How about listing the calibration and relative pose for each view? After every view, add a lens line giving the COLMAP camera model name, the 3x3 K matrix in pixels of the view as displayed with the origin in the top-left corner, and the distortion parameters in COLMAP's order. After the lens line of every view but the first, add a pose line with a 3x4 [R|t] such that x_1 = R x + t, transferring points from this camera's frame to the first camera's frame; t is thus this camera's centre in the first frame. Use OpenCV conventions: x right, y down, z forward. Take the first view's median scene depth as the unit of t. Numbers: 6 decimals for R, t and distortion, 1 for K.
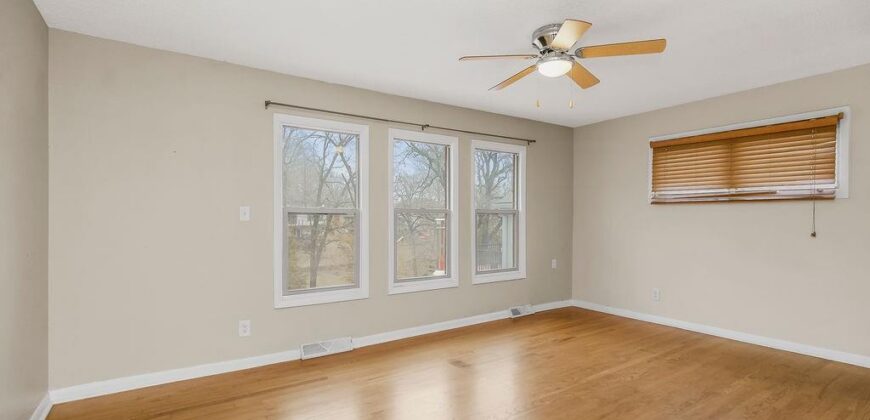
lens RADIAL K [[412.4, 0, 431.1], [0, 412.4, 212.7], [0, 0, 1]] dist [-0.000840, -0.000004]
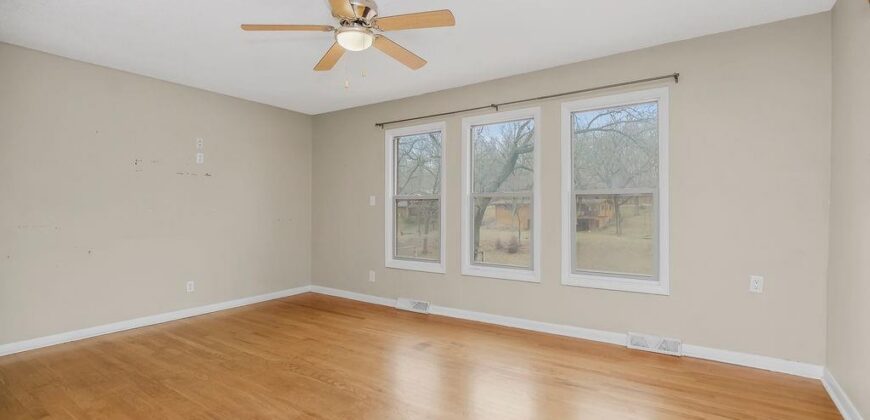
lens RADIAL K [[399.3, 0, 439.2], [0, 399.3, 202.3], [0, 0, 1]] dist [-0.002724, -0.000193]
pose [[0.383348, -0.004060, -0.923595, 0.951598], [0.025283, 0.999662, 0.006099, 0.003603], [0.923258, -0.025690, 0.383321, 0.632374]]
